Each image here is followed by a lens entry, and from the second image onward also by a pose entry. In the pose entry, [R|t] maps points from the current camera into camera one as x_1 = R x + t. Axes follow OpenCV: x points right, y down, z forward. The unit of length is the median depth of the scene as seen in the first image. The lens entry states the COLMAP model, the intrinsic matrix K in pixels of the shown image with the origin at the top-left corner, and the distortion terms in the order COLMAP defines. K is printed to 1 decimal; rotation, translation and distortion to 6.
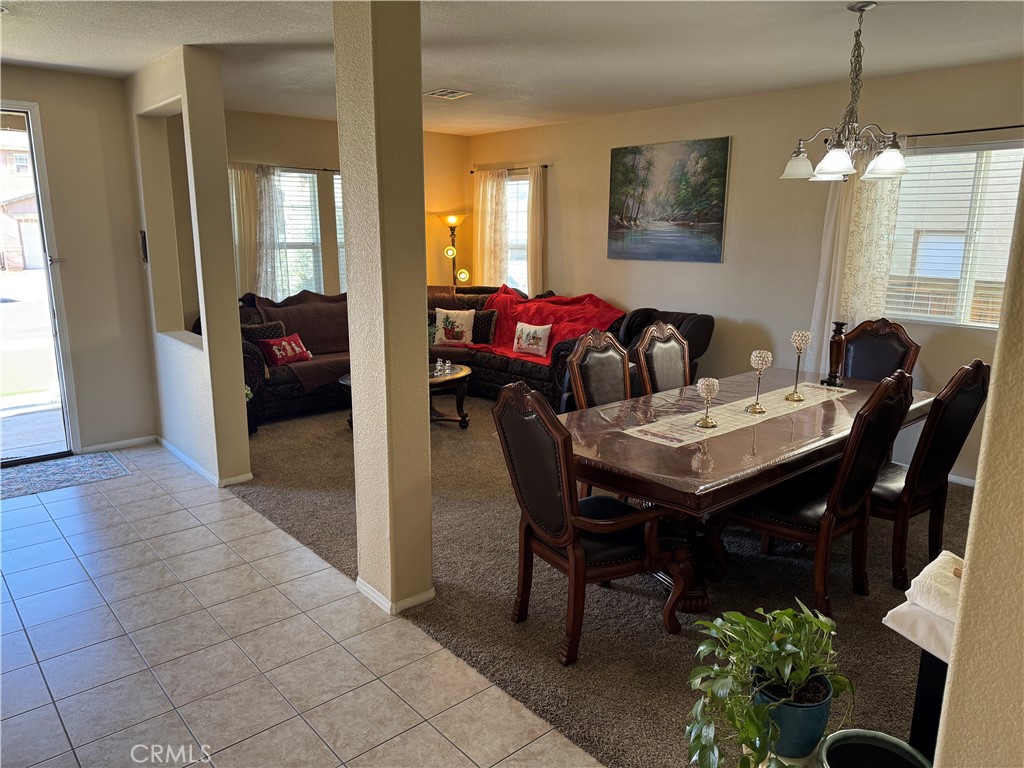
lens RADIAL K [[720.5, 0, 512.0], [0, 720.5, 384.0], [0, 0, 1]] dist [0.143441, -0.245683]
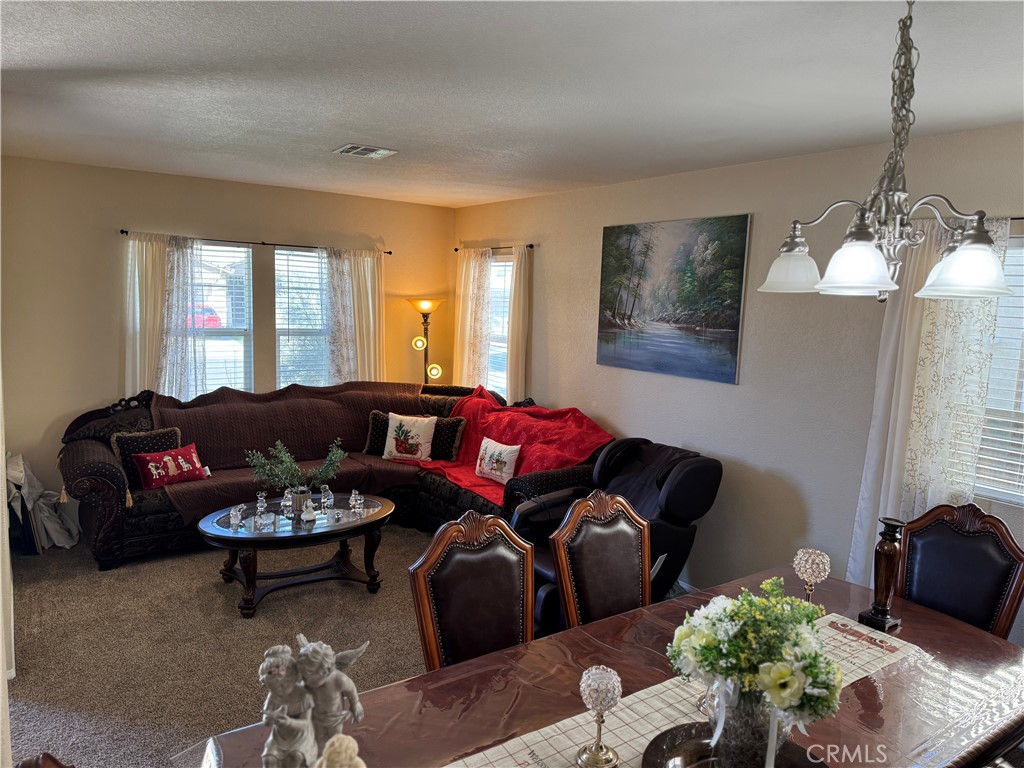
lens RADIAL K [[720.5, 0, 512.0], [0, 720.5, 384.0], [0, 0, 1]] dist [0.143441, -0.245683]
pose [[0.993234, 0.044650, -0.107208, 0.130015], [-0.054409, 0.994464, -0.089898, -0.080887], [0.102600, 0.095122, 0.990164, 0.239904]]
